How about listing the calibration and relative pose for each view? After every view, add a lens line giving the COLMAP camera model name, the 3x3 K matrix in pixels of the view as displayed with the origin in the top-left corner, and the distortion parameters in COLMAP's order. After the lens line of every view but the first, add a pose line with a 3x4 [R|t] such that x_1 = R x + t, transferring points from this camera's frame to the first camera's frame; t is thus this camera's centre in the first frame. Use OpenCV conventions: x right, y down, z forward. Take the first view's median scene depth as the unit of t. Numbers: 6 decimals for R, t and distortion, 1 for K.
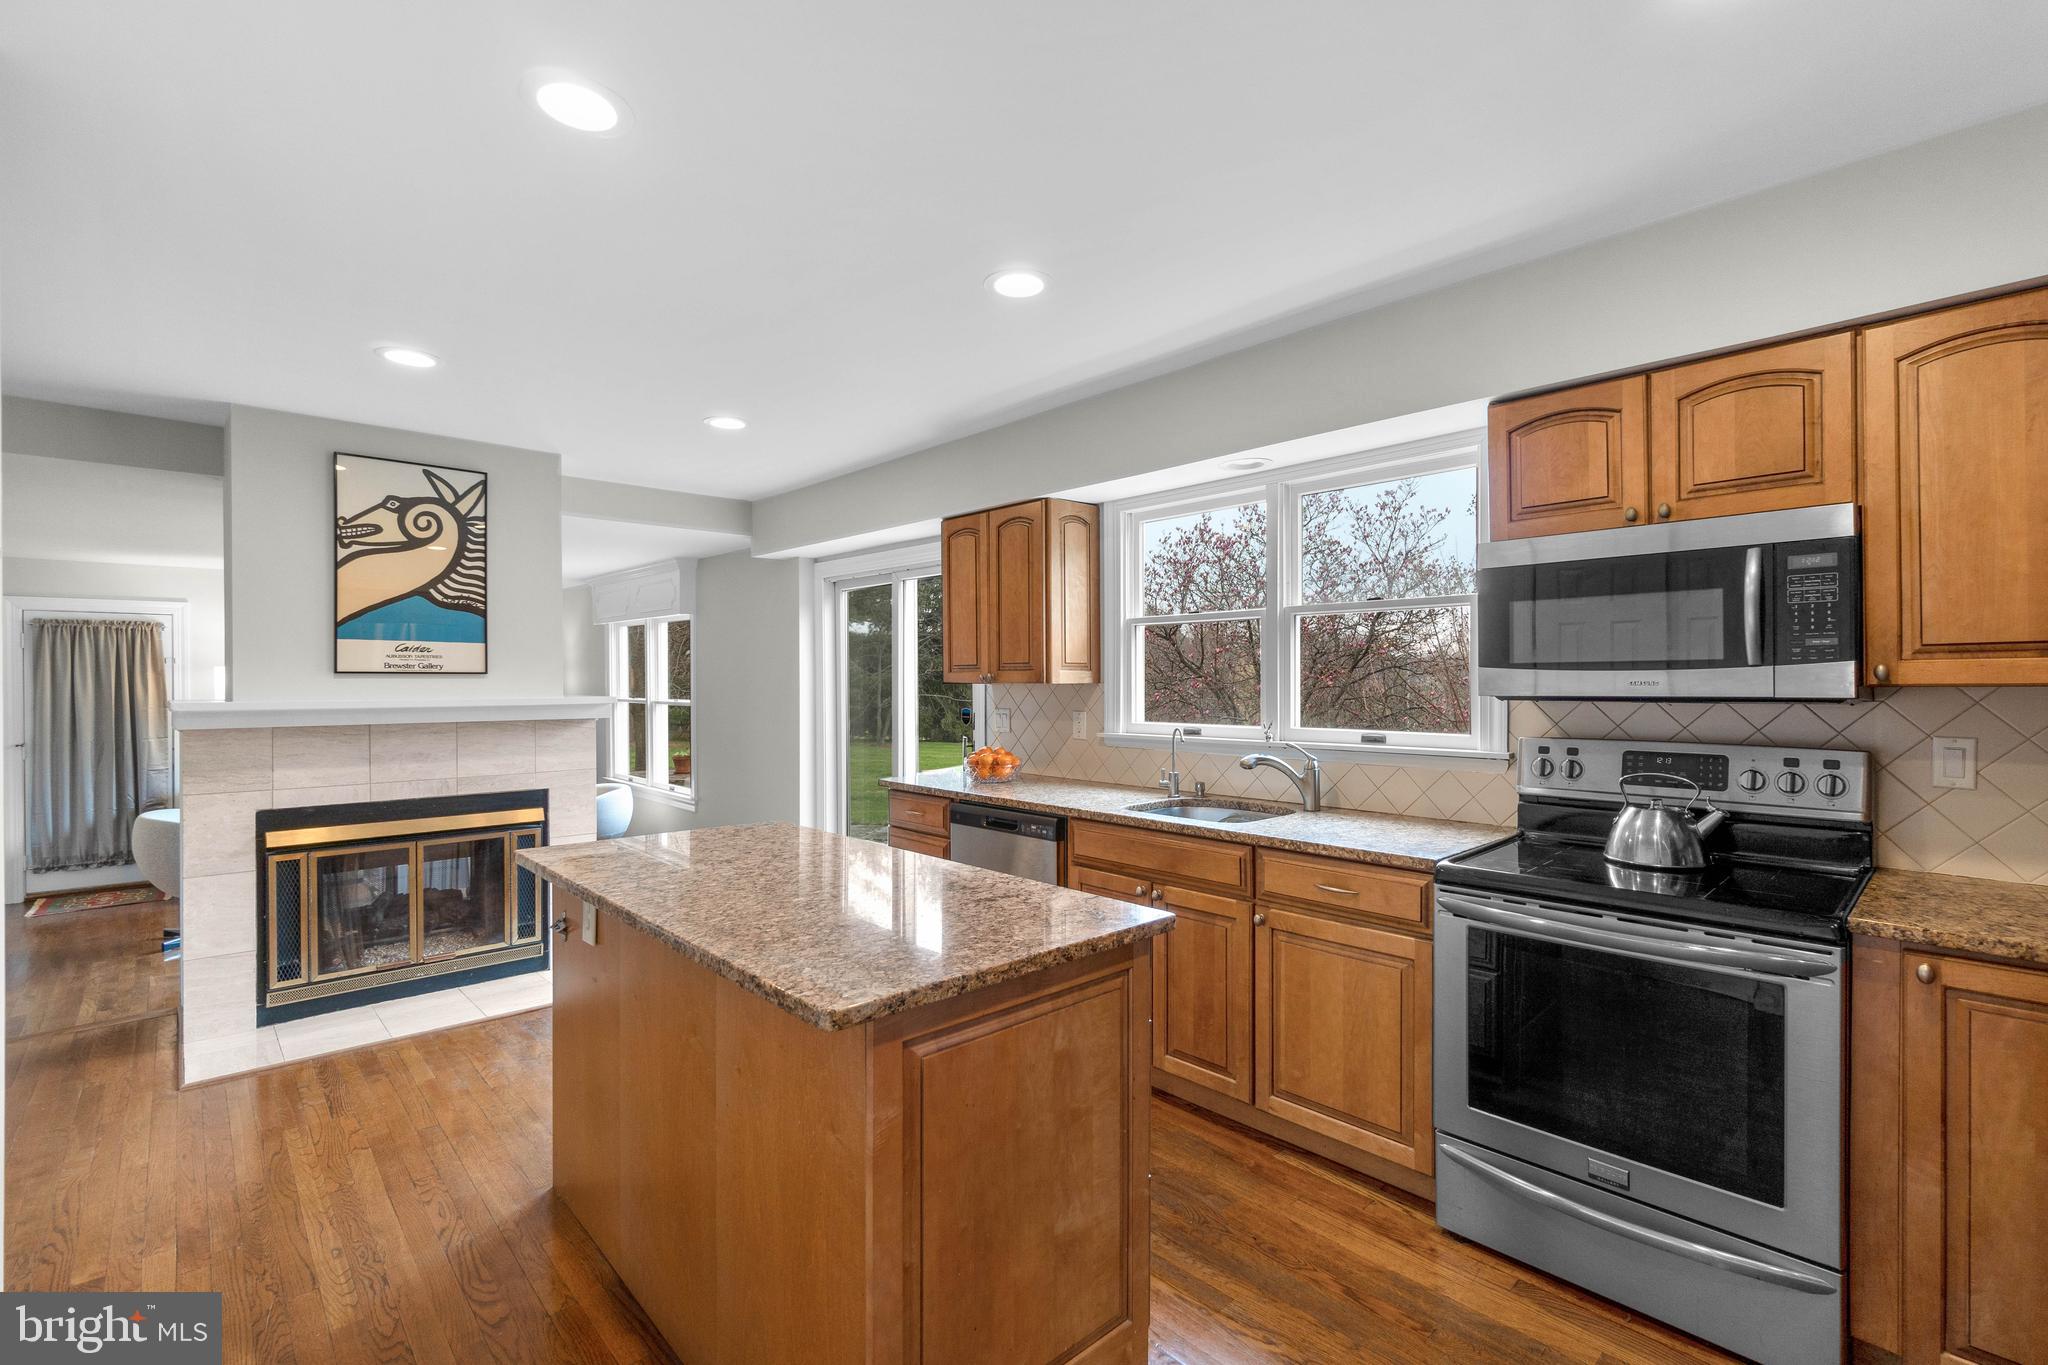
lens RADIAL K [[886.4, 0, 1016.0], [0, 886.4, 680.7], [0, 0, 1]] dist [0.001387, 0.000029]
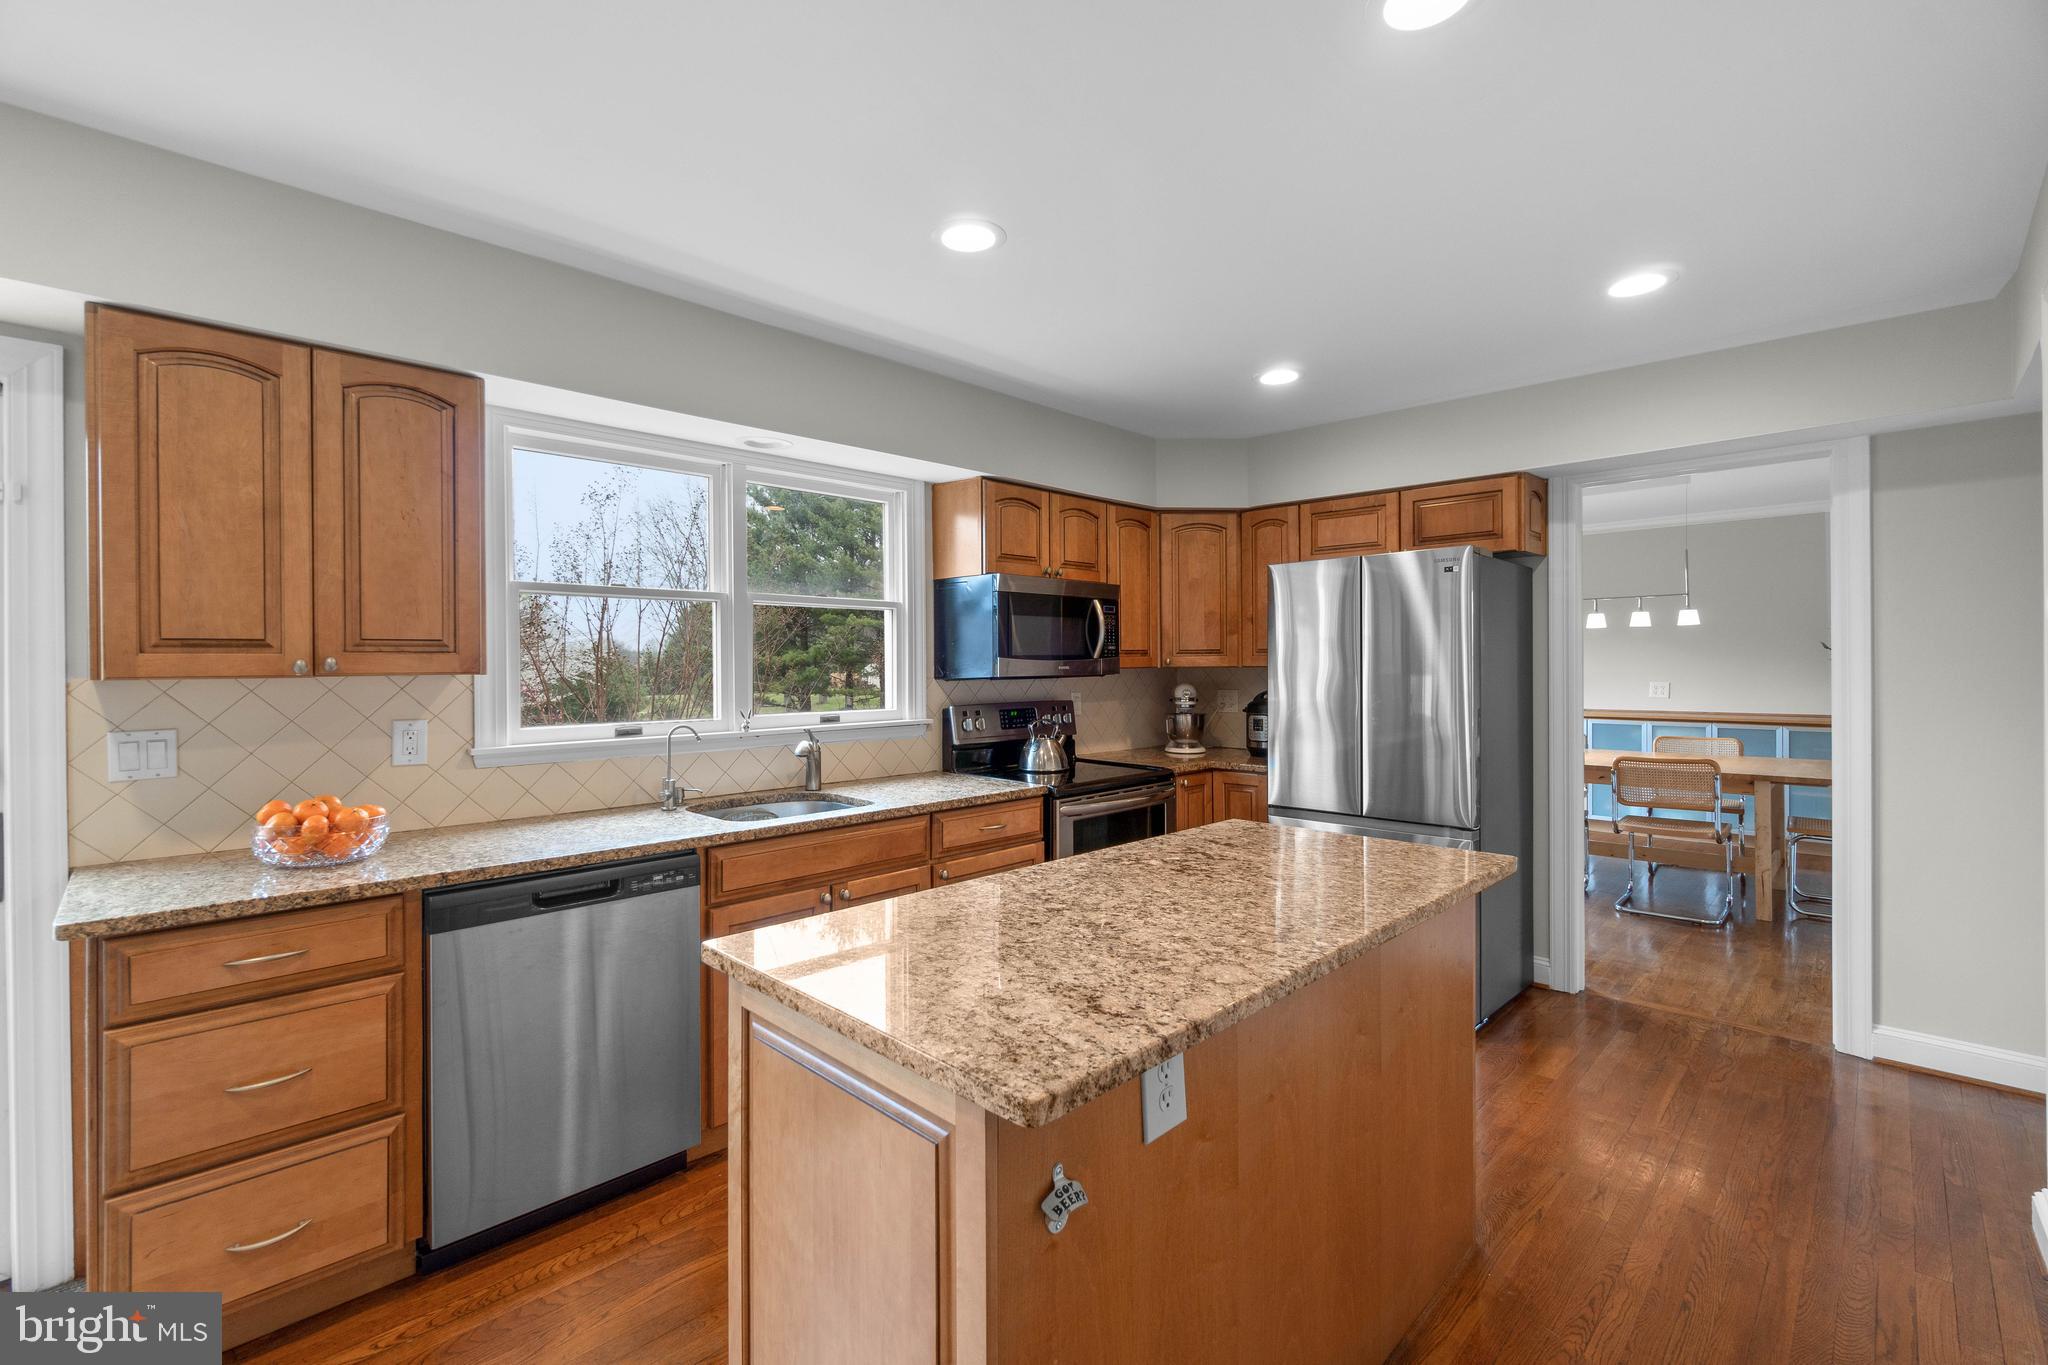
lens RADIAL K [[886.4, 0, 1029.7], [0, 886.4, 674.3], [0, 0, 1]] dist [0.001387, 0.000029]
pose [[-0.039029, -0.008872, 0.999199, -0.699942], [0.010113, 0.999906, 0.009273, 0.000086], [-0.999187, 0.010467, -0.038936, 0.739913]]
